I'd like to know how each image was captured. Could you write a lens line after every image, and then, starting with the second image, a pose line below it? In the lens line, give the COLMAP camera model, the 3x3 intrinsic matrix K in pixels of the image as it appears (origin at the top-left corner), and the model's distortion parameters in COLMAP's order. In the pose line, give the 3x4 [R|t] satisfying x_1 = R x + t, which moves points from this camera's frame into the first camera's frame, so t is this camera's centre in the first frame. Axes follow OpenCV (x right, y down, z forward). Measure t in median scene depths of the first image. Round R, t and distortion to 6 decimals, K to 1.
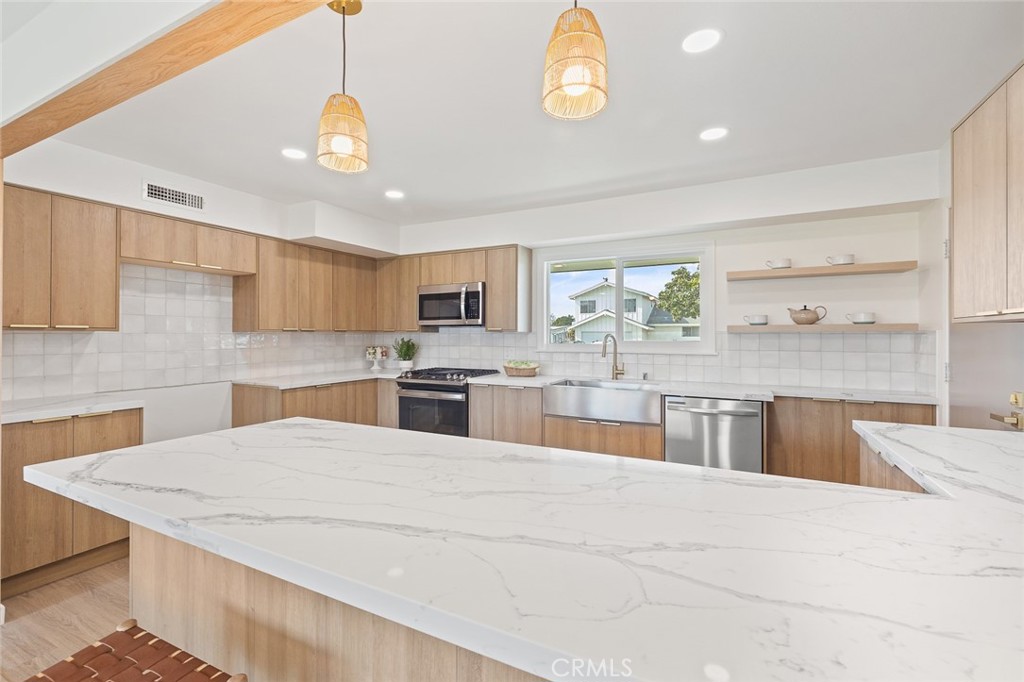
lens RADIAL K [[439.7, 0, 515.1], [0, 439.7, 336.4], [0, 0, 1]] dist [0.000020, 0.000362]
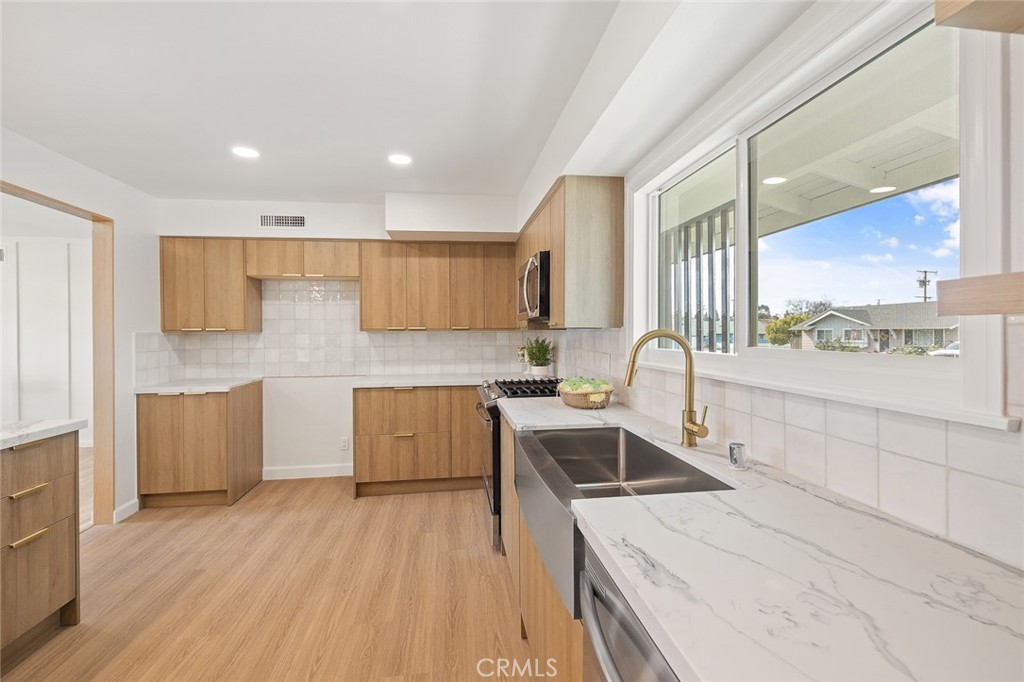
lens RADIAL K [[439.7, 0, 514.3], [0, 439.7, 334.9], [0, 0, 1]] dist [0.000020, 0.000362]
pose [[0.574449, 0.000662, -0.818540, 0.438283], [0.003163, 0.999990, 0.003029, -0.003567], [0.818534, -0.004329, 0.574441, 0.613601]]
